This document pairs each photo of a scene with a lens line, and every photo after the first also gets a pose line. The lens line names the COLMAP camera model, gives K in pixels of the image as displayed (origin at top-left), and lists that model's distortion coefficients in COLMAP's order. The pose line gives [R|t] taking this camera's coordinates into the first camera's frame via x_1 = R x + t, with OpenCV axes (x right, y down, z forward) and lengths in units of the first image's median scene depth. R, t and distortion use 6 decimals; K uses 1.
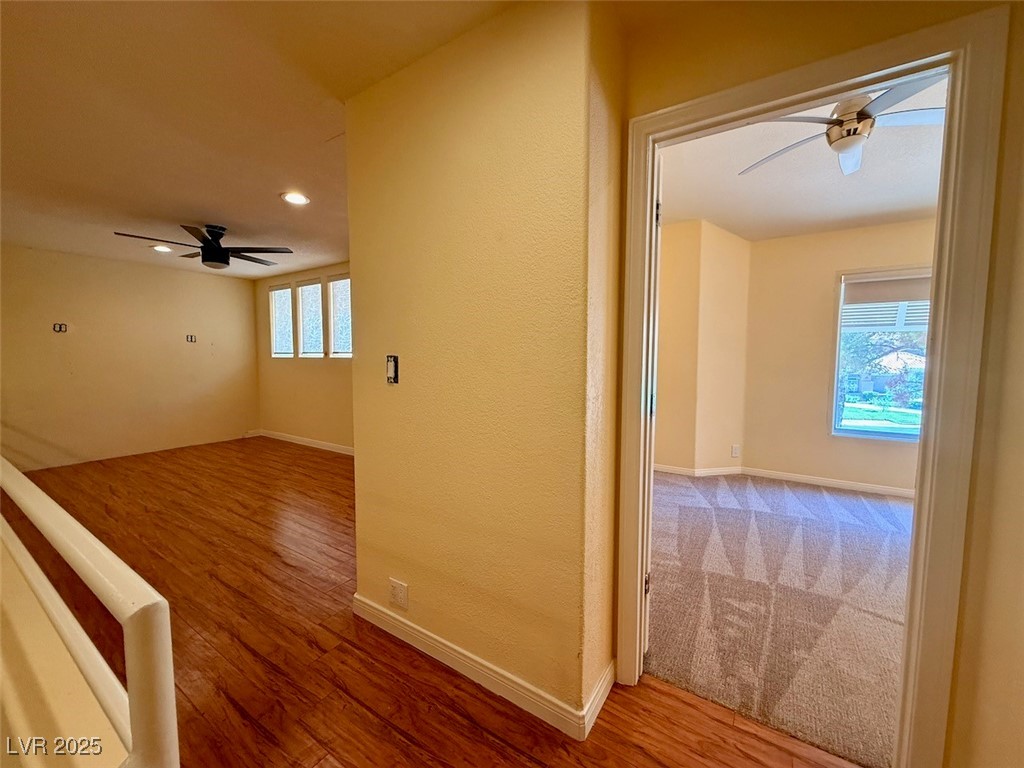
lens RADIAL K [[411.1, 0, 510.6], [0, 411.1, 383.5], [0, 0, 1]] dist [0.002172, -0.000323]
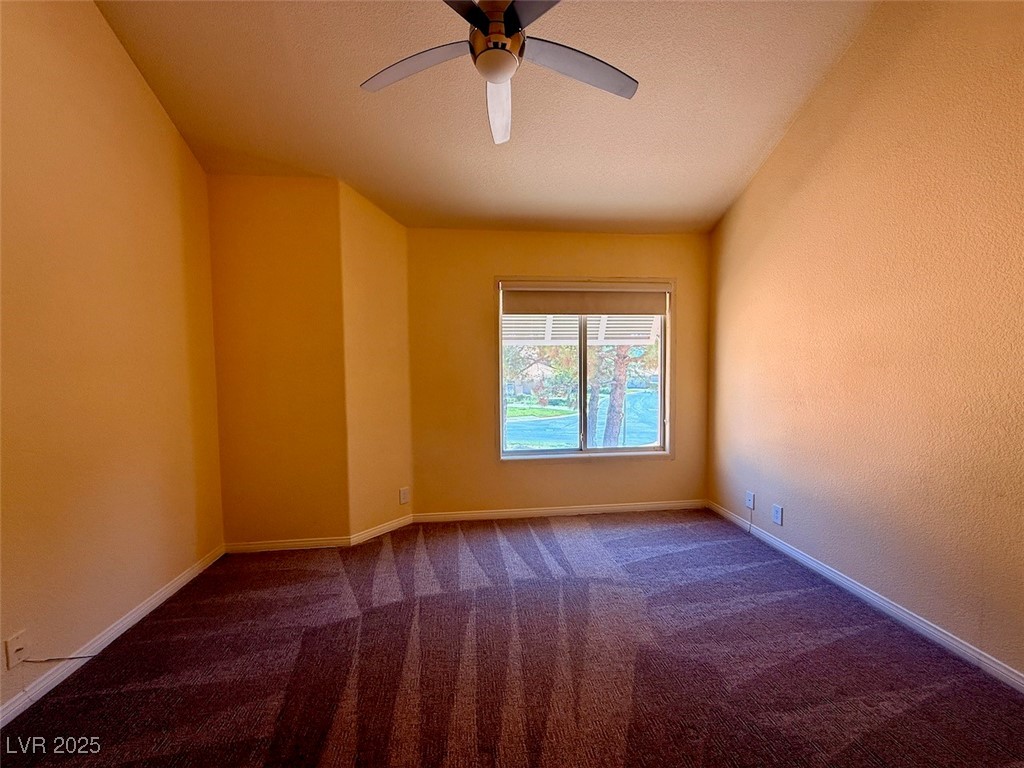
lens RADIAL K [[411.1, 0, 510.6], [0, 411.1, 383.5], [0, 0, 1]] dist [0.002172, -0.000323]
pose [[0.767231, -0.037090, 0.640297, 0.236830], [0.055747, 0.998405, -0.008964, -0.031086], [-0.638943, 0.042572, 0.768075, 0.300042]]
